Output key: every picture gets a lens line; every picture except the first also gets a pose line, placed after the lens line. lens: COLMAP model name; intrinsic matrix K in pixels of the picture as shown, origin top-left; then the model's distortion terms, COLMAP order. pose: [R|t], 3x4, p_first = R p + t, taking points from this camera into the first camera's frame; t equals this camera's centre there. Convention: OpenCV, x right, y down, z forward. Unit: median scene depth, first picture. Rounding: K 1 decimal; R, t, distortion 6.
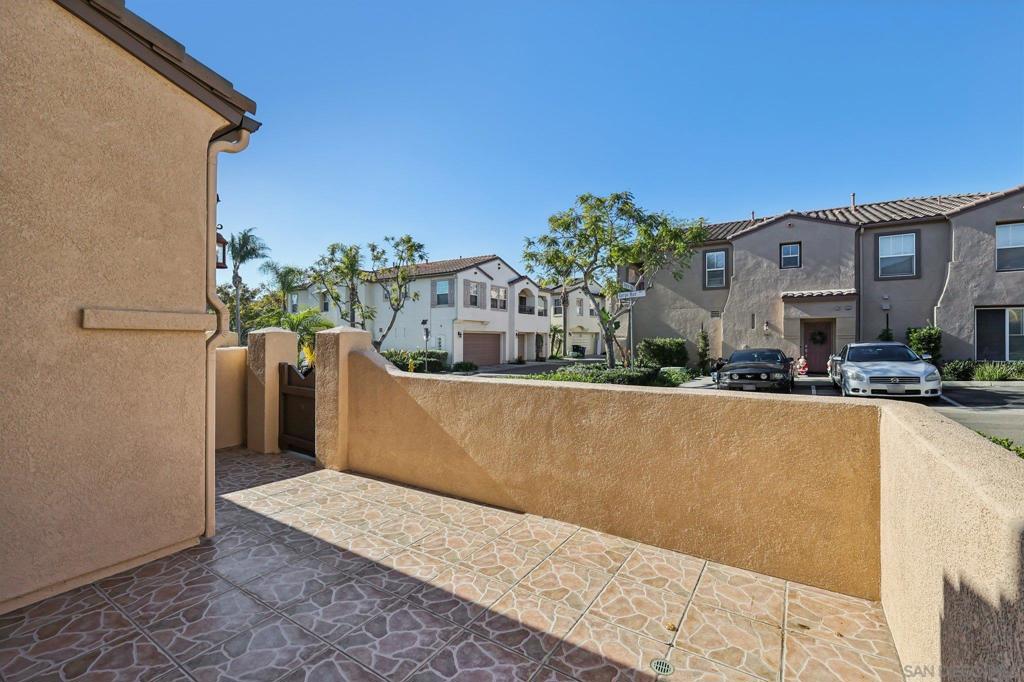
lens RADIAL K [[444.0, 0, 511.6], [0, 444.0, 342.7], [0, 0, 1]] dist [0.003188, 0.000454]
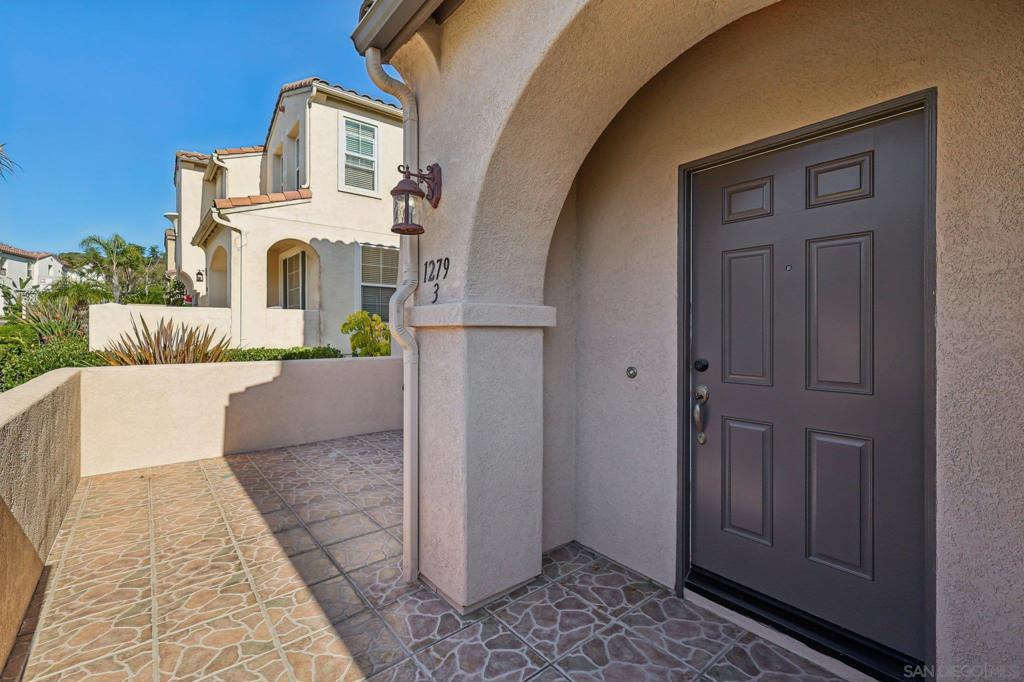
lens RADIAL K [[449.2, 0, 514.1], [0, 449.2, 328.6], [0, 0, 1]] dist [0.000865, 0.000142]
pose [[-0.952937, 0.000228, 0.303169, -0.292246], [0.000957, 0.999997, 0.002256, -0.005738], [-0.303168, 0.002440, -0.952934, 0.454156]]
